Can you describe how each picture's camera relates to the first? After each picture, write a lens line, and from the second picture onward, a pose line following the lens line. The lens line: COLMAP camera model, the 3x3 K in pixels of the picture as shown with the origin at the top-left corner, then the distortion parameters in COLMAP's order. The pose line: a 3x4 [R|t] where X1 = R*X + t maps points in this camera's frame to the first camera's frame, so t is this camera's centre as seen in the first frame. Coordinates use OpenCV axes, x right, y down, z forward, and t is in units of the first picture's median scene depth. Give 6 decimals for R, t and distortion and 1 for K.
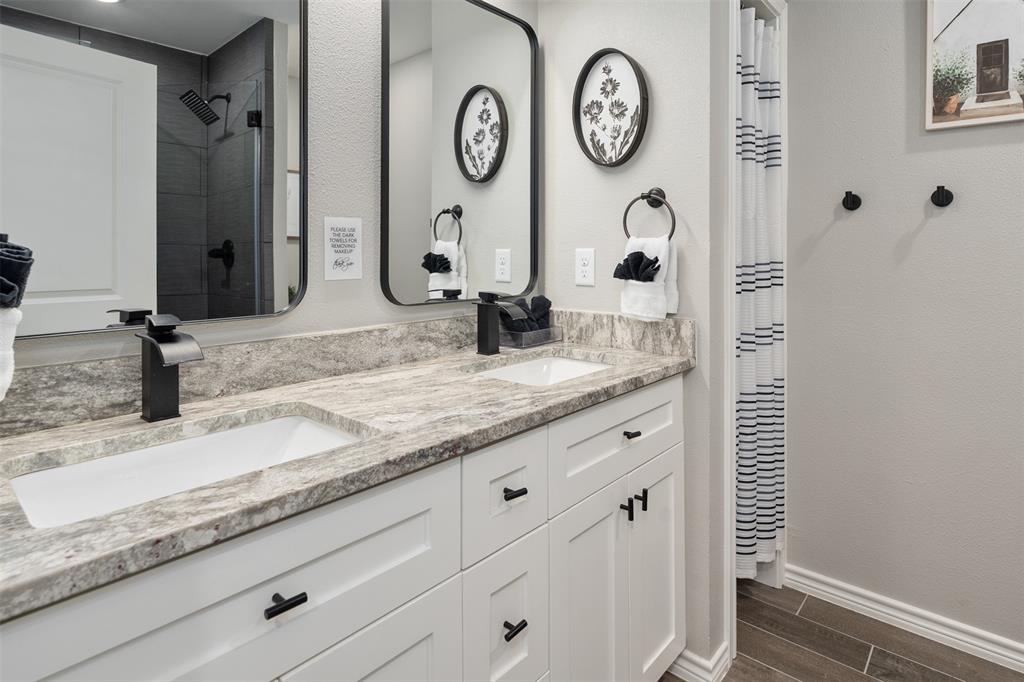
lens RADIAL K [[579.3, 0, 516.4], [0, 579.3, 251.1], [0, 0, 1]] dist [-0.001624, -0.000280]
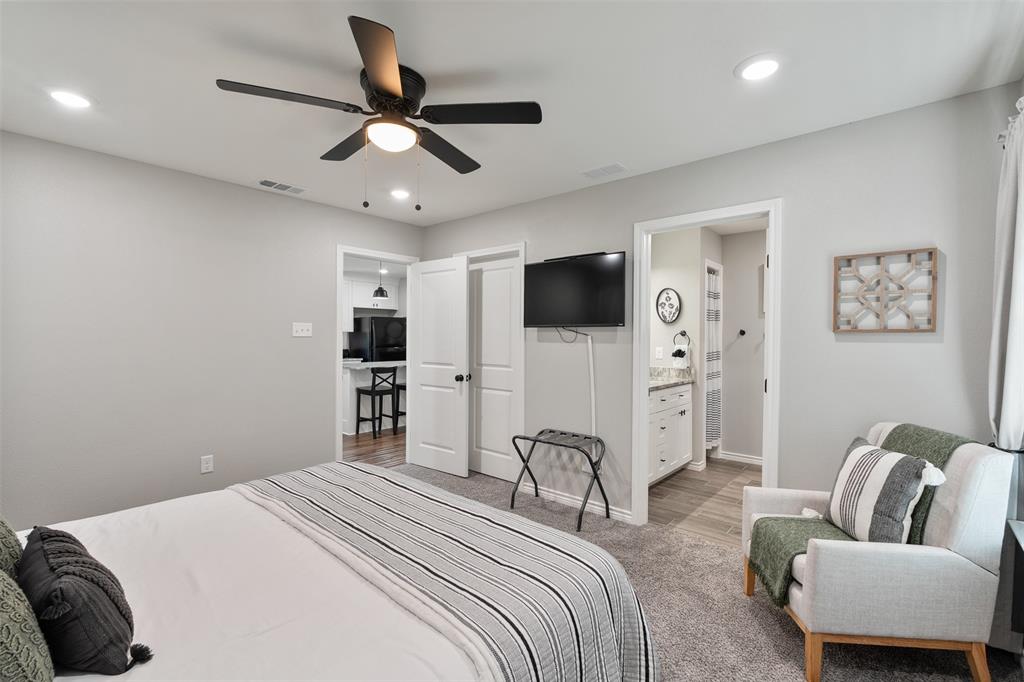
lens RADIAL K [[469.8, 0, 512.0], [0, 469.8, 341.0], [0, 0, 1]] dist [-0.004779, -0.000328]
pose [[0.999999, 0.001408, -0.000619, -0.726160], [-0.001403, 0.999958, 0.009036, -0.065330], [0.000632, -0.009035, 0.999959, -1.674430]]
